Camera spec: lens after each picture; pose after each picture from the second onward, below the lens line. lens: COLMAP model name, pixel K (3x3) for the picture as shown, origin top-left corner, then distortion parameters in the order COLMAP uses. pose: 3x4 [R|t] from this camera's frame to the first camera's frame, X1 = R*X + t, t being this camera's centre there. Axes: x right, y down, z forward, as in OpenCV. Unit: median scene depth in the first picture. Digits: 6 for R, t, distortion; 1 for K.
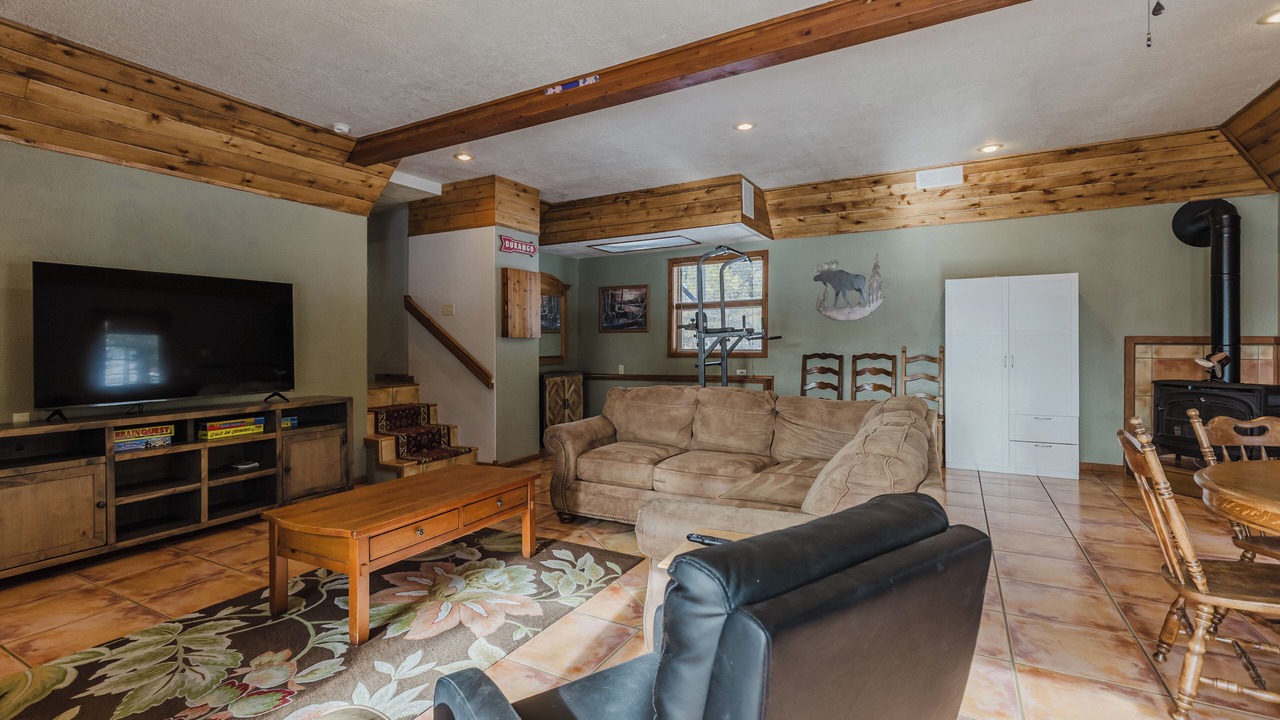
lens RADIAL K [[575.7, 0, 623.0], [0, 575.7, 325.1], [0, 0, 1]] dist [-0.004110, 0.001820]
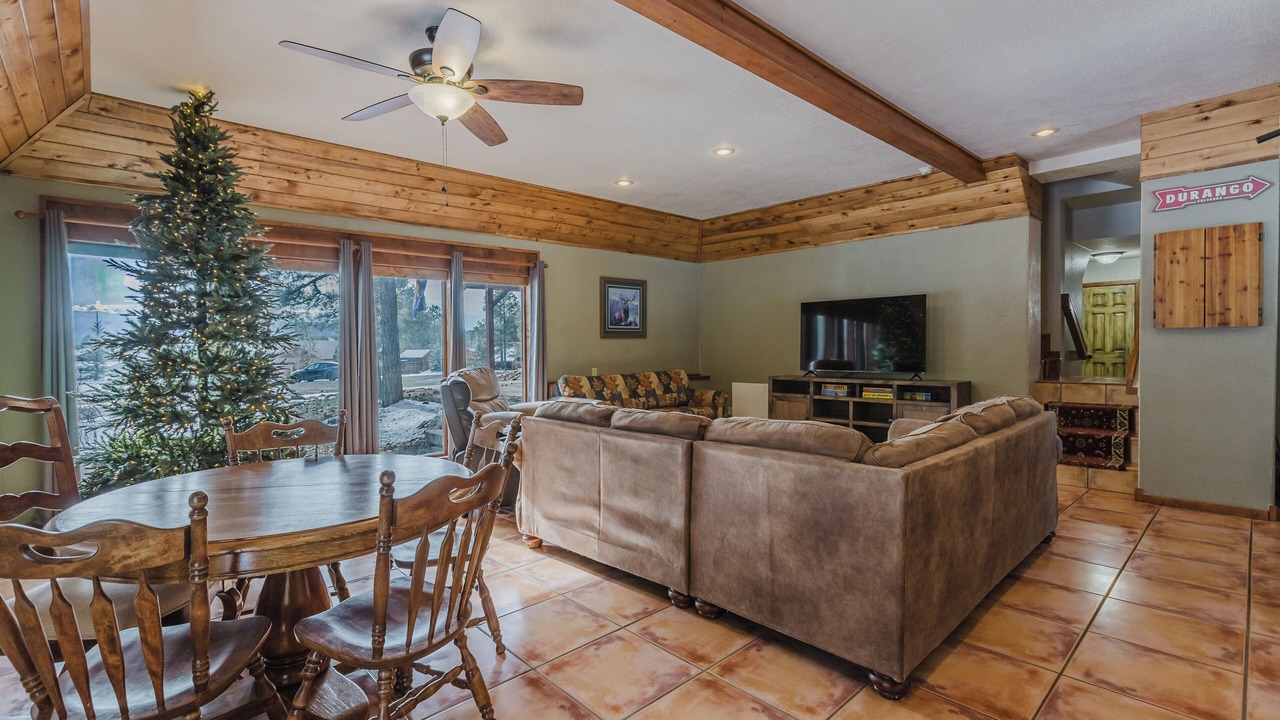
lens RADIAL K [[575.7, 0, 658.8], [0, 575.7, 344.1], [0, 0, 1]] dist [-0.004110, 0.001820]
pose [[-0.273105, 0.010534, -0.961926, 0.898575], [0.045600, 0.998958, -0.002007, 0.017879], [0.960903, -0.044412, -0.273301, 0.767398]]
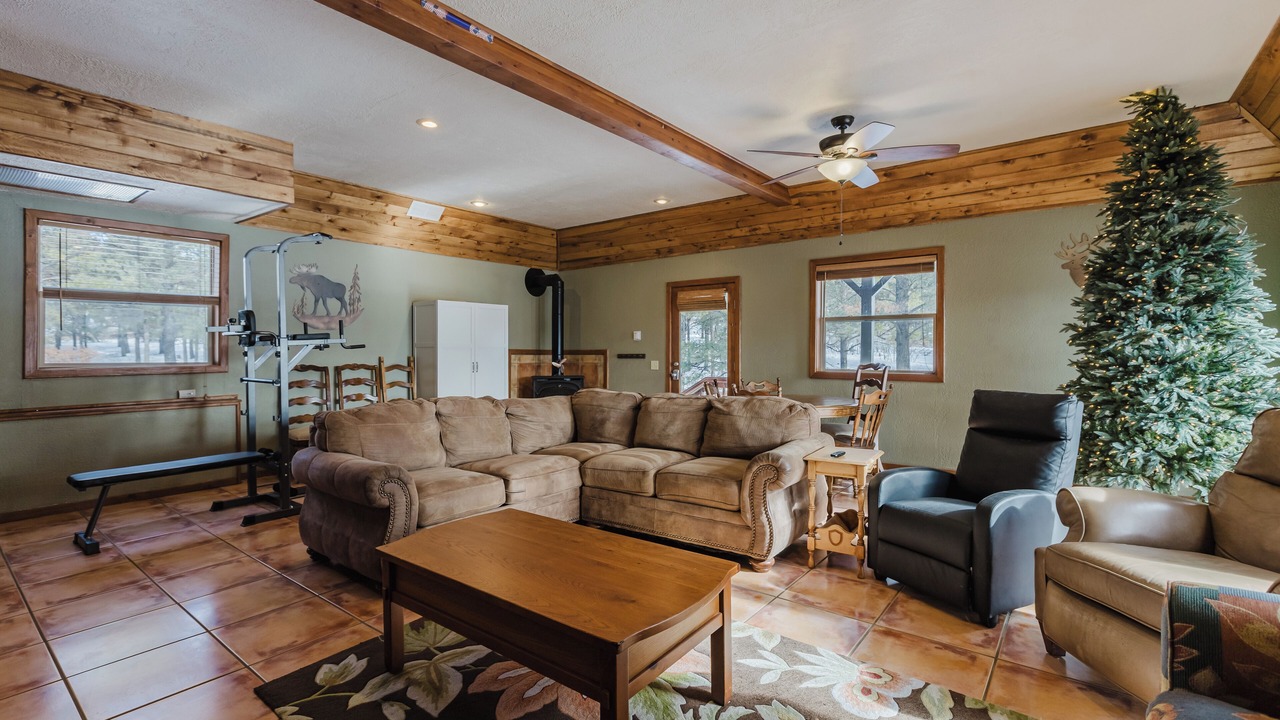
lens RADIAL K [[575.7, 0, 630.6], [0, 575.7, 346.9], [0, 0, 1]] dist [-0.004110, 0.001820]
pose [[0.151454, 0.014633, 0.988356, -0.671589], [-0.027121, 0.999575, -0.010643, 0.023979], [-0.988092, -0.025194, 0.151786, 0.517707]]
